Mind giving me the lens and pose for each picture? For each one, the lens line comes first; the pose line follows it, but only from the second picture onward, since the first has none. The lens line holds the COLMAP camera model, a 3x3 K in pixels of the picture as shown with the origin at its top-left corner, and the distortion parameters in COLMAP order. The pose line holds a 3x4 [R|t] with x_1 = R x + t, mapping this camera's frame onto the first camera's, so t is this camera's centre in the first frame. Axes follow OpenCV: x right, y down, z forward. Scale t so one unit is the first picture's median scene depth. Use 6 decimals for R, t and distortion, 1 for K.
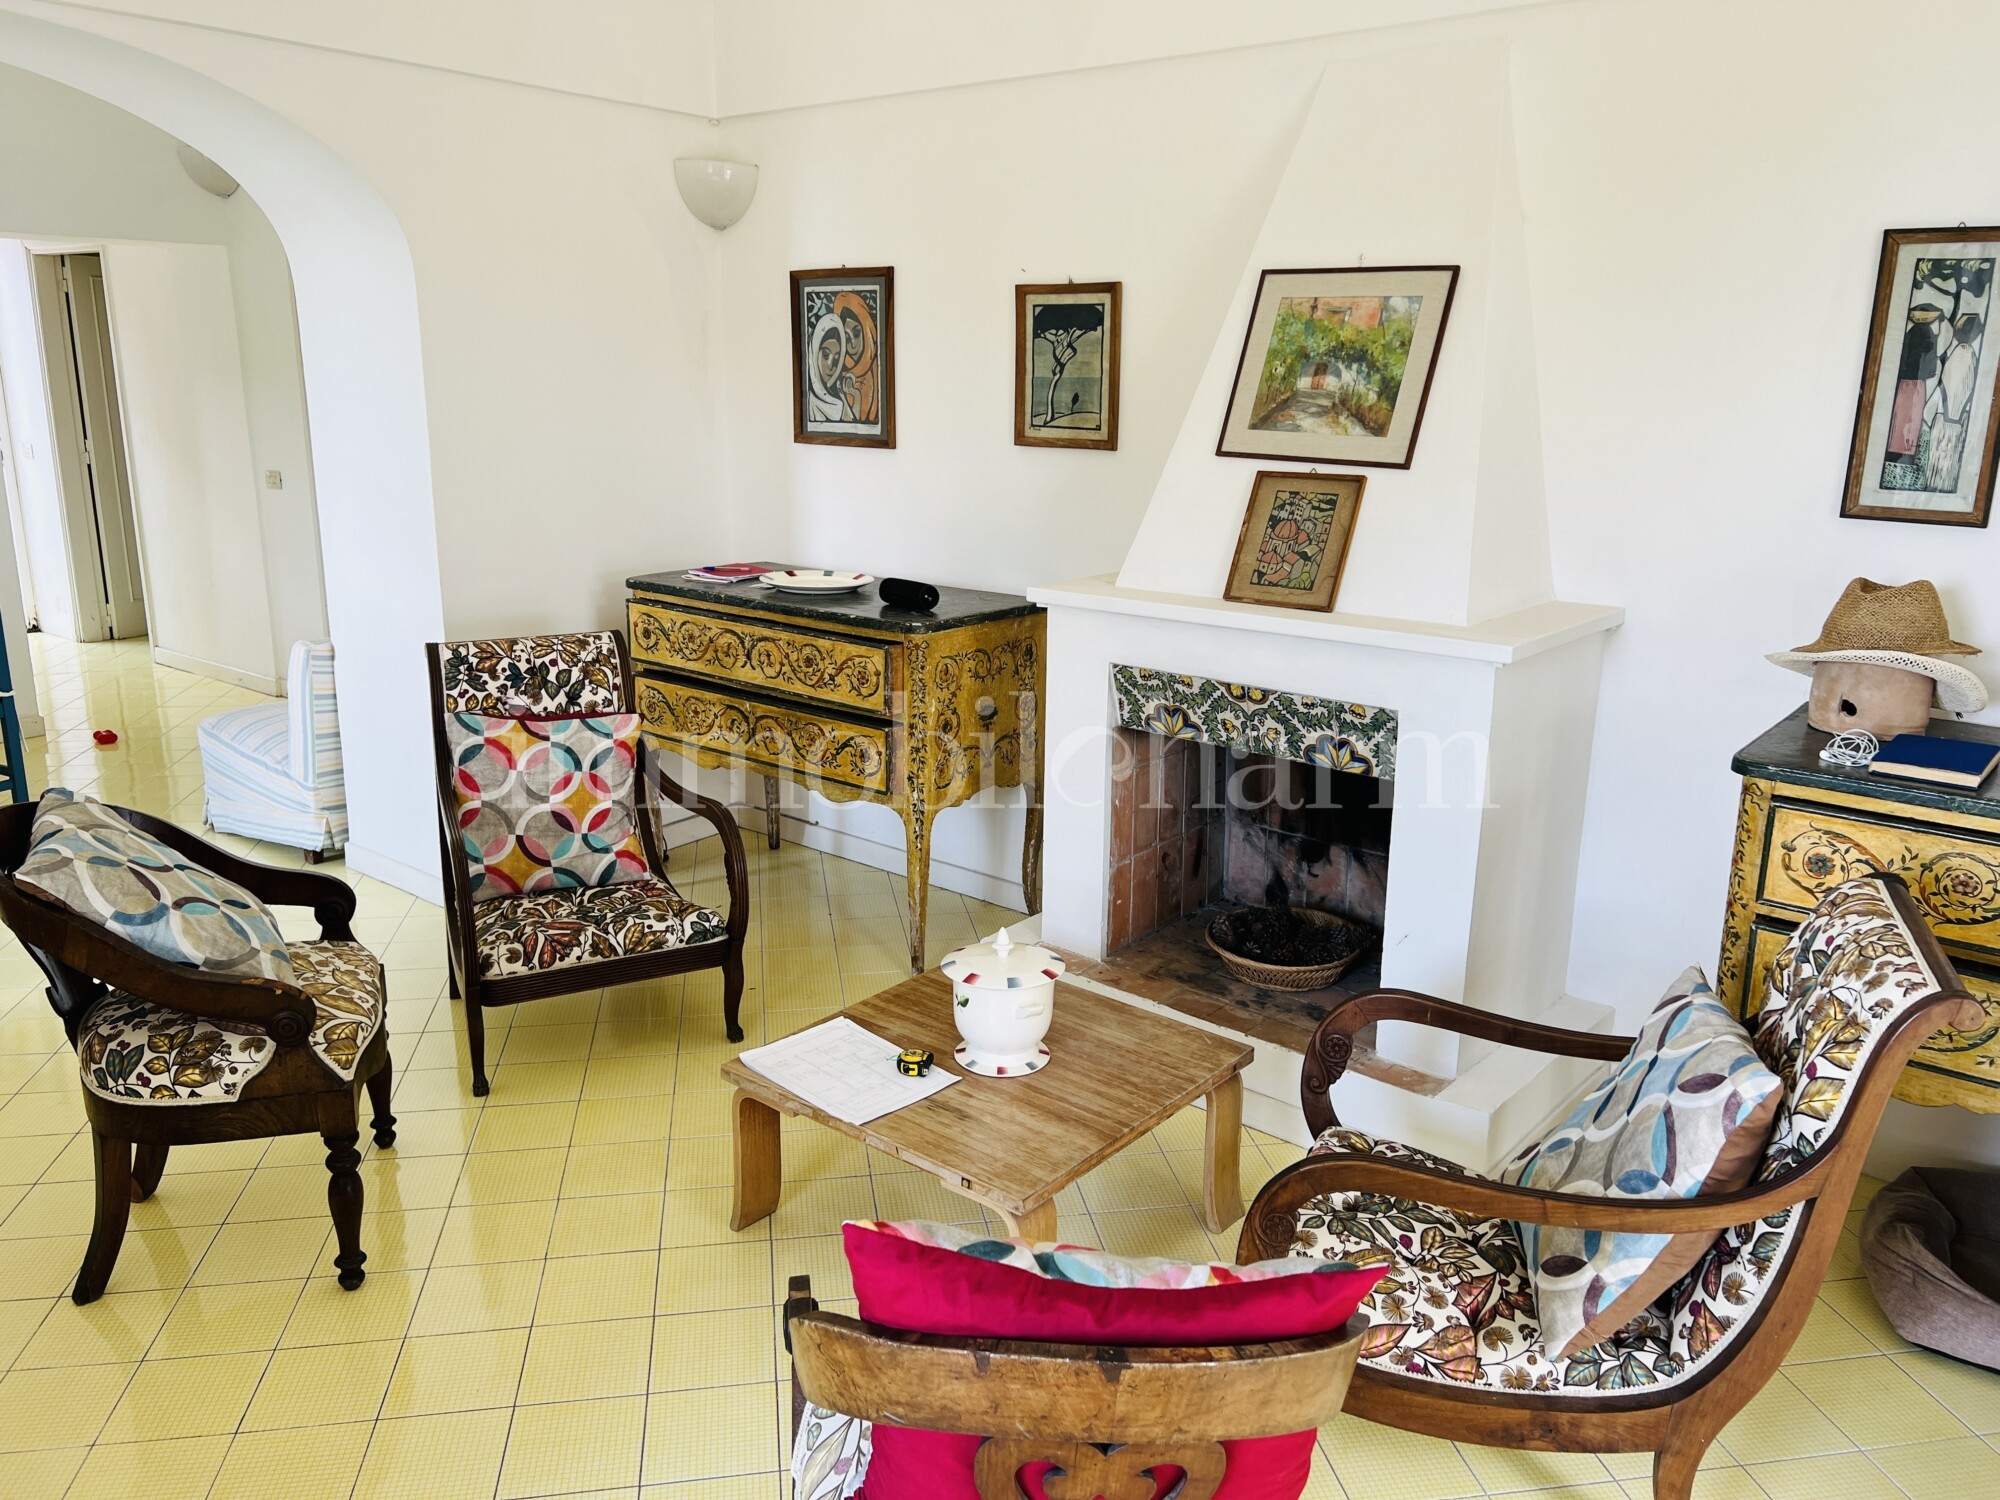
lens RADIAL K [[1498.5, 0, 1009.2], [0, 1498.5, 753.1], [0, 0, 1]] dist [0.073901, -0.091682]
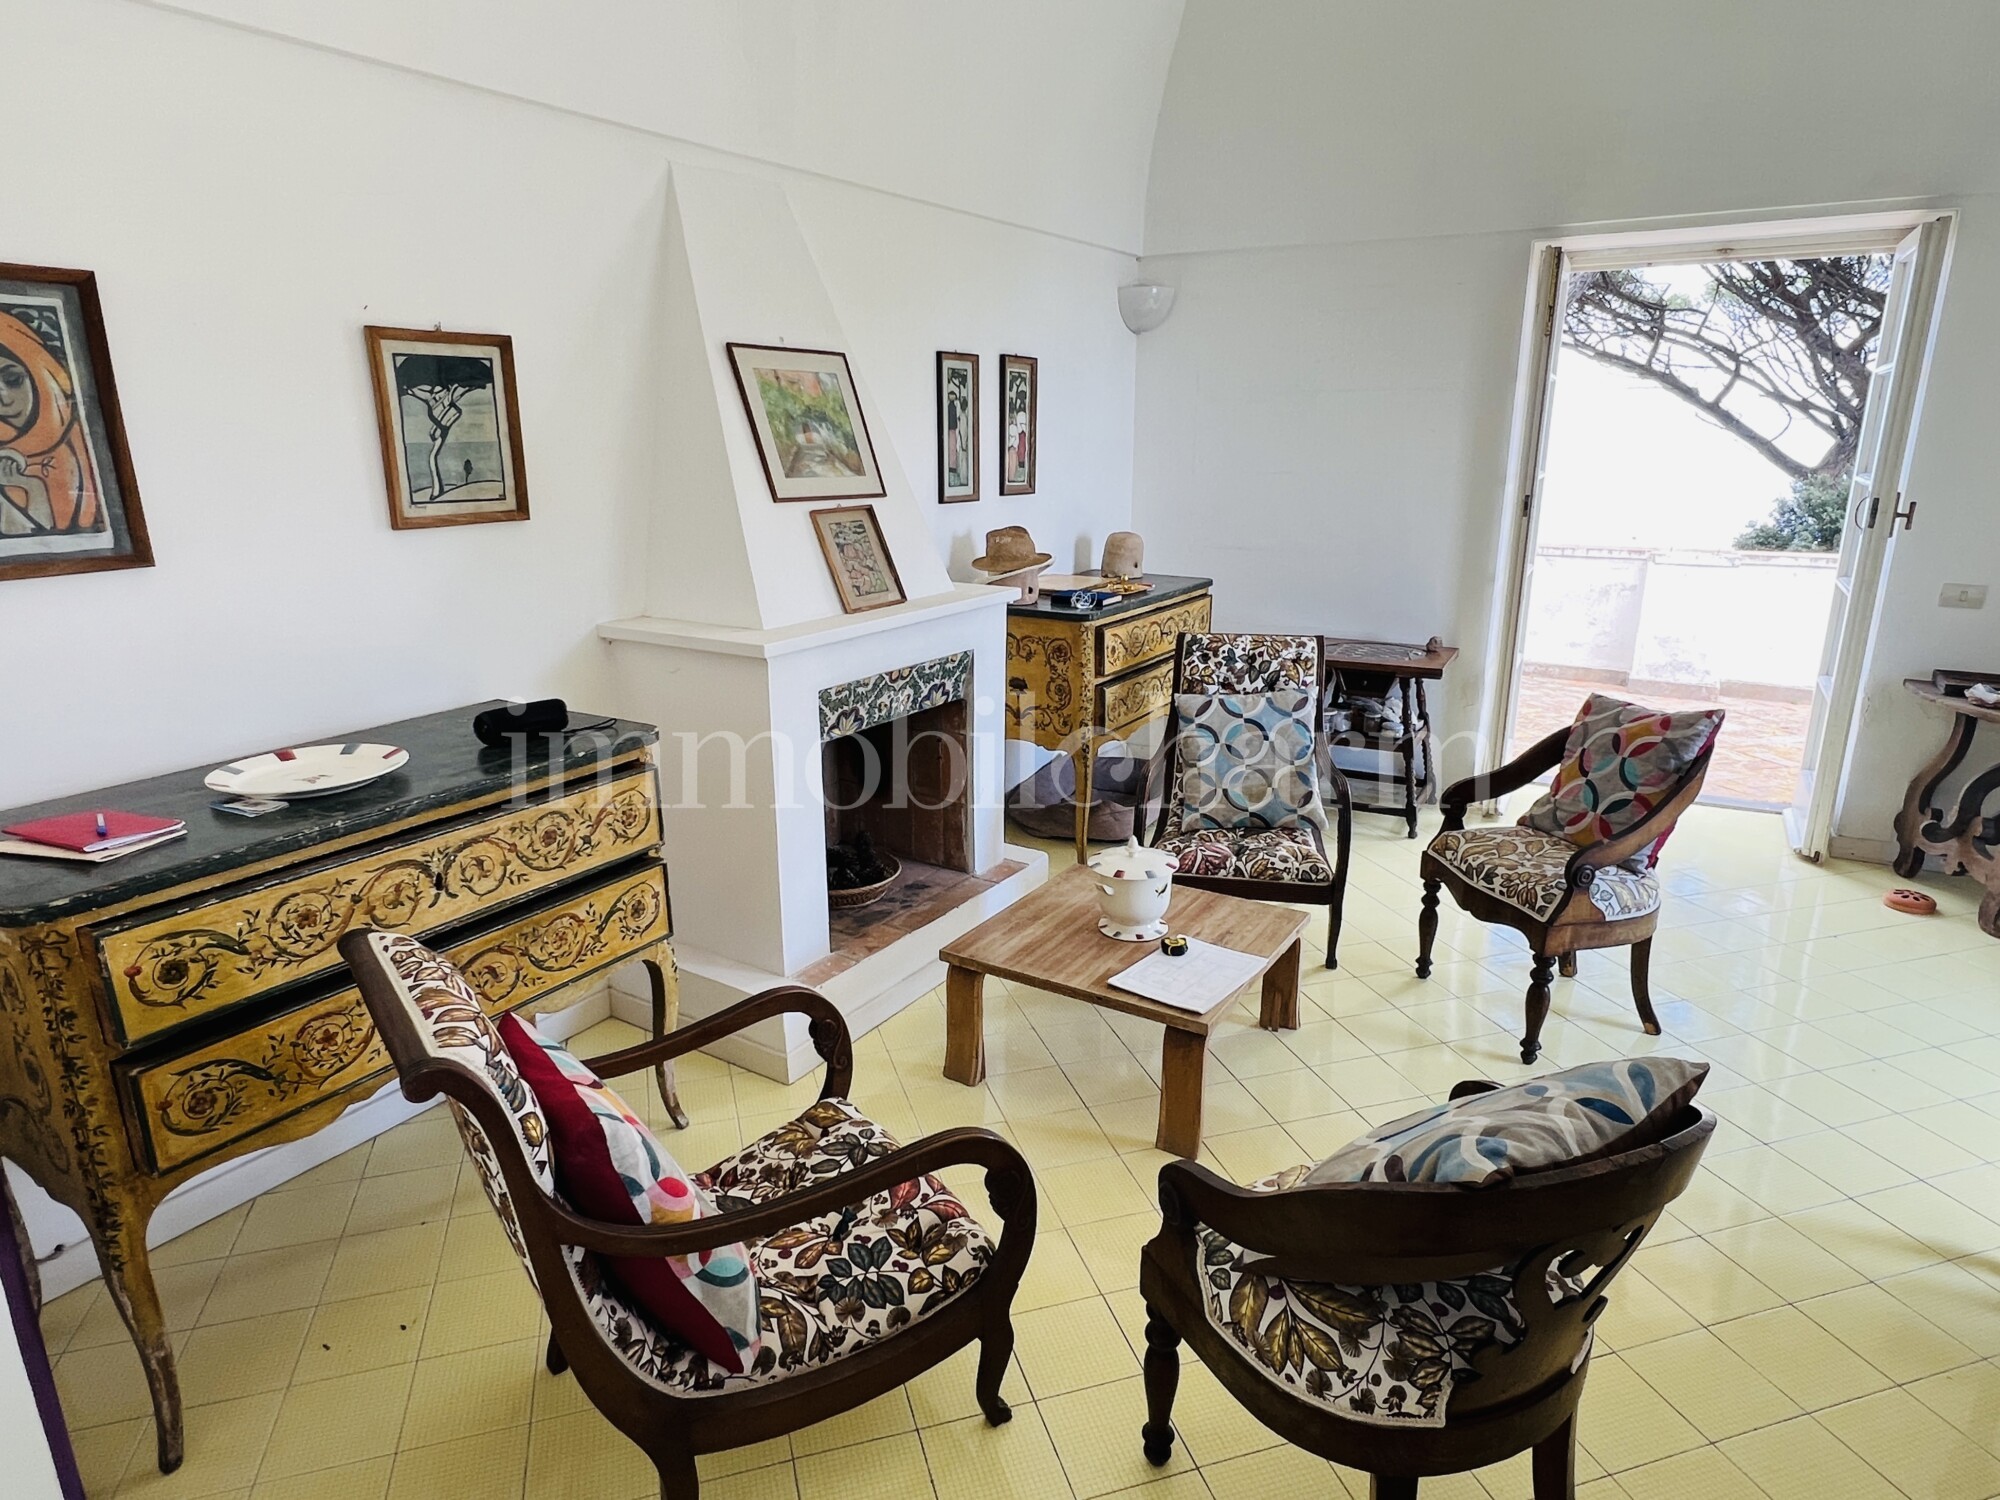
lens RADIAL K [[1183.7, 0, 1000.0], [0, 1183.7, 750.0], [0, 0, 1]] dist [0.001082, 0.000294]
pose [[-0.131324, -0.272233, 0.953228, -0.689193], [0.252236, 0.920733, 0.297703, -0.212875], [-0.958713, 0.279534, -0.052247, 0.795255]]
